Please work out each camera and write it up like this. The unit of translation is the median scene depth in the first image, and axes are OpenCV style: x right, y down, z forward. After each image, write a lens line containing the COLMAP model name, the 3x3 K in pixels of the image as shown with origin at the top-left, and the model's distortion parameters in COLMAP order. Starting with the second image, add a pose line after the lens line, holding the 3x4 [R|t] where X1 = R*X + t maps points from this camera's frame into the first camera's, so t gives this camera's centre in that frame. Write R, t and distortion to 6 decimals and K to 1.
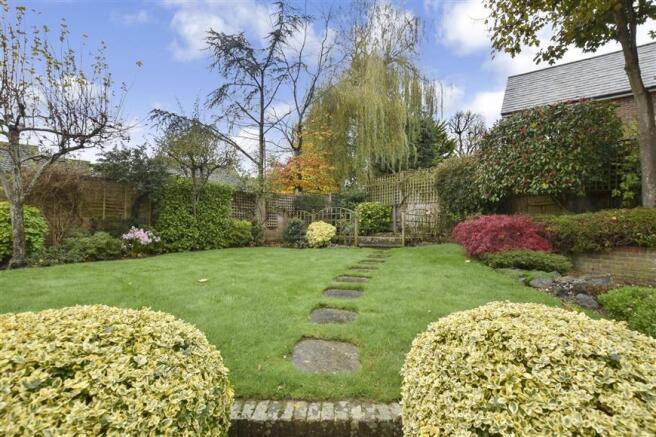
lens RADIAL K [[302.1, 0, 328.0], [0, 302.1, 218.5], [0, 0, 1]] dist [0.000978, 0.000094]
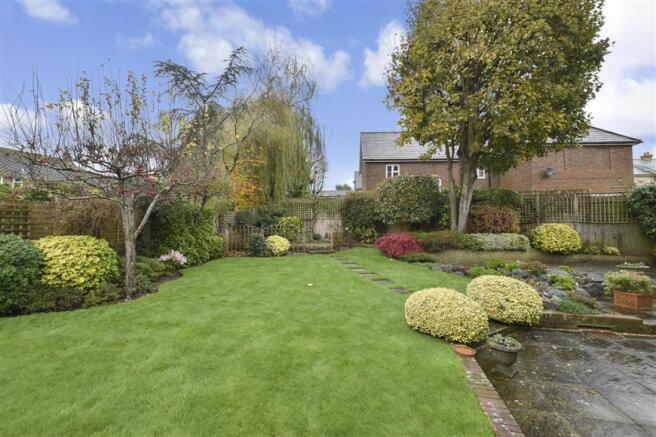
lens RADIAL K [[296.4, 0, 328.0], [0, 296.4, 218.5], [0, 0, 1]] dist [-0.001686, -0.000049]
pose [[0.808792, 0.014014, 0.587927, -0.620116], [-0.019769, 0.999799, 0.003365, -0.071594], [-0.587762, -0.014344, 0.808907, -0.141885]]
